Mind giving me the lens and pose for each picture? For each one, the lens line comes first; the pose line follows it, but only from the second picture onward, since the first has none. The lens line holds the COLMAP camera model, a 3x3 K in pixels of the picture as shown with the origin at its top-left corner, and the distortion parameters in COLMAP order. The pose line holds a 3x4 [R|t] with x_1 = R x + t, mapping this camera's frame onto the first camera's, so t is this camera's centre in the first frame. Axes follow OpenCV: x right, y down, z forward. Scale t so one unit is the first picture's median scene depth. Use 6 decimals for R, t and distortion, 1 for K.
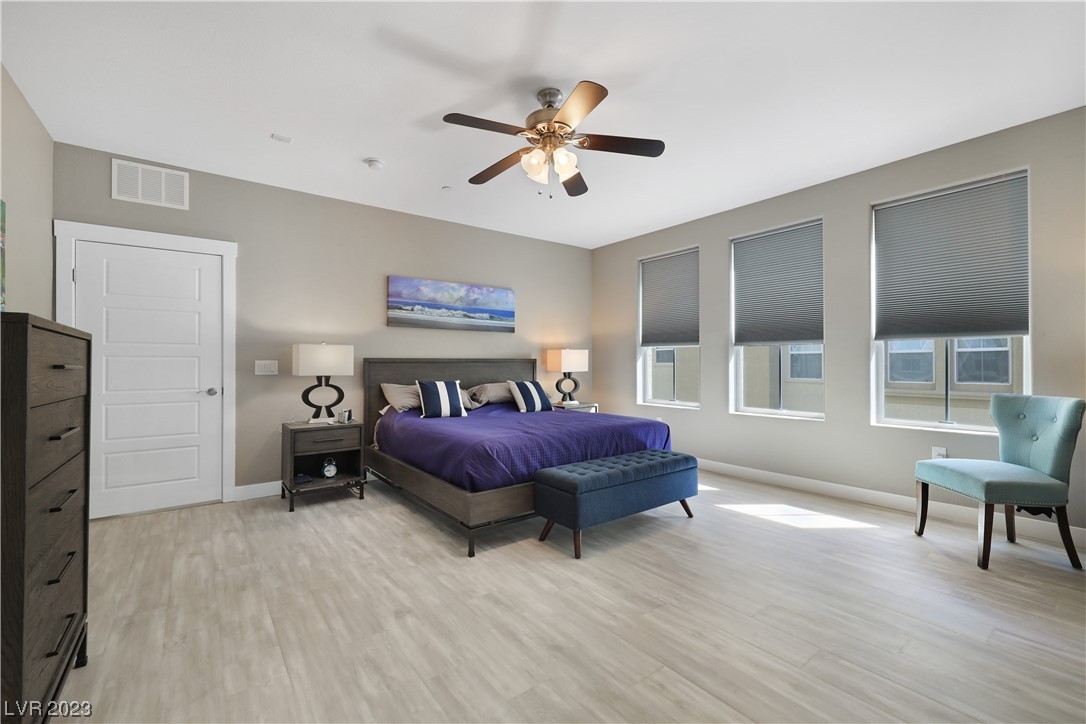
lens RADIAL K [[451.4, 0, 538.5], [0, 451.4, 363.5], [0, 0, 1]] dist [0.001536, 0.000264]
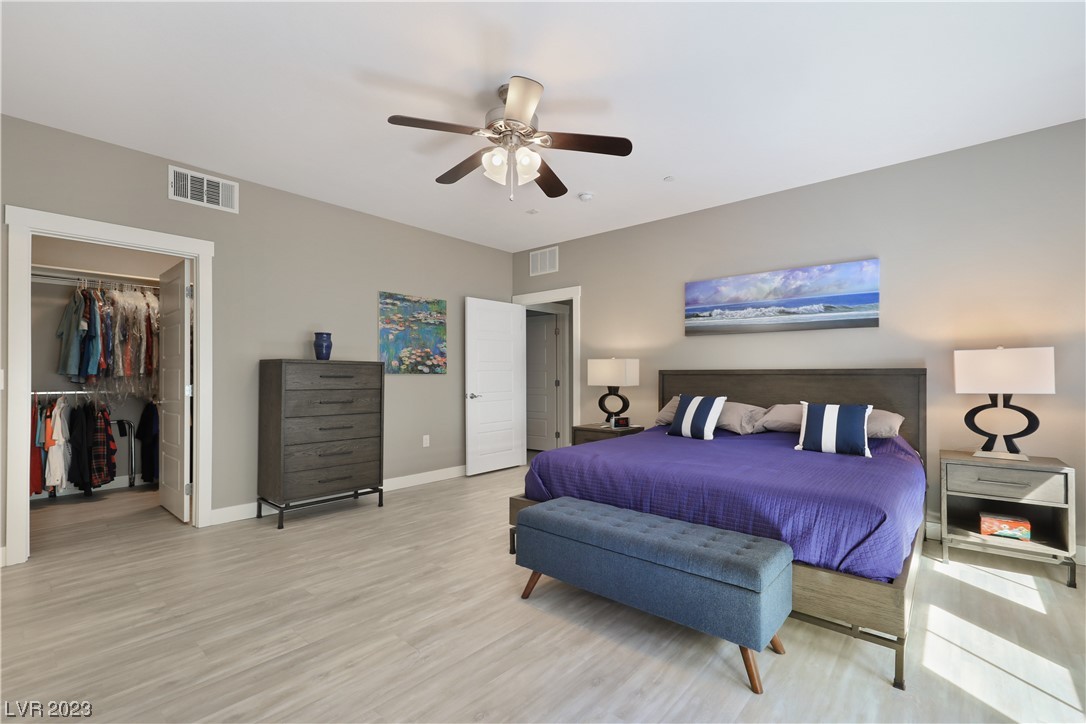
lens RADIAL K [[483.2, 0, 547.5], [0, 483.2, 374.9], [0, 0, 1]] dist [0.001367, 0.000002]
pose [[0.211782, -0.000589, -0.977317, 0.775814], [-0.003286, 0.999994, -0.001315, 0.000425], [0.977311, 0.003489, 0.211779, 0.649045]]
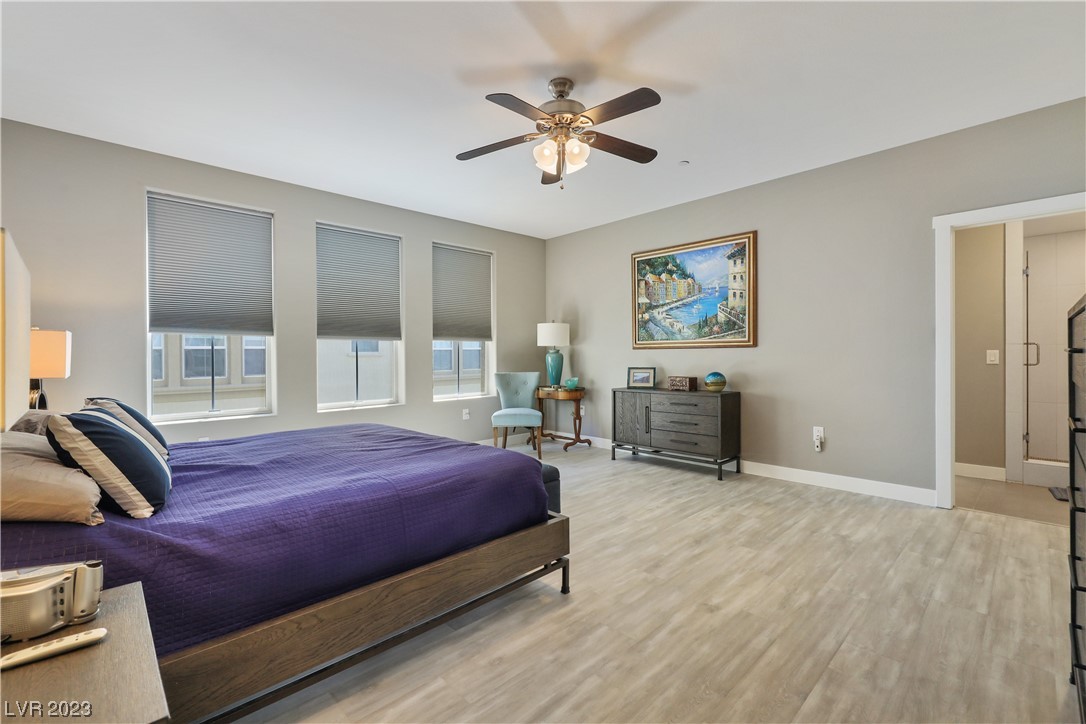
lens RADIAL K [[466.9, 0, 543.0], [0, 466.9, 362.0], [0, 0, 1]] dist [0.000502, 0.000039]
pose [[-0.110133, -0.009502, 0.993871, -0.753180], [0.012259, 0.999865, 0.010917, 0.004598], [-0.993841, 0.013386, -0.110001, 0.875209]]
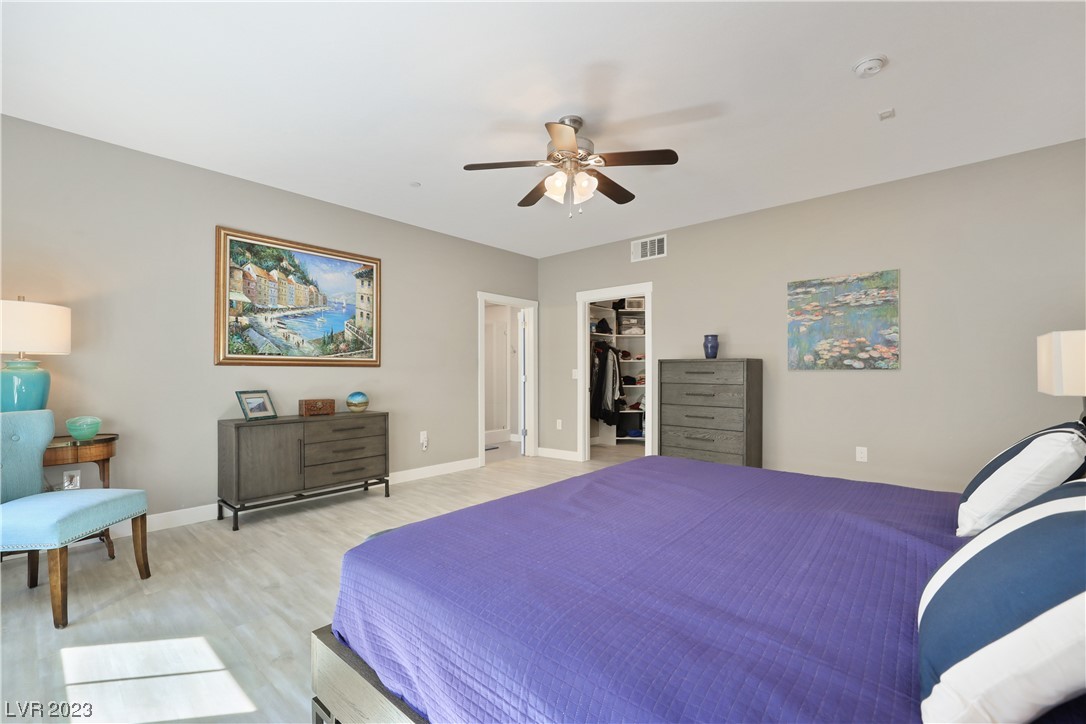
lens RADIAL K [[466.9, 0, 543.0], [0, 466.9, 362.0], [0, 0, 1]] dist [0.000502, 0.000039]
pose [[-0.980376, -0.000766, -0.197136, 0.222695], [0.002736, 0.999843, -0.017490, -0.004080], [0.197119, -0.017686, -0.980220, 1.572344]]
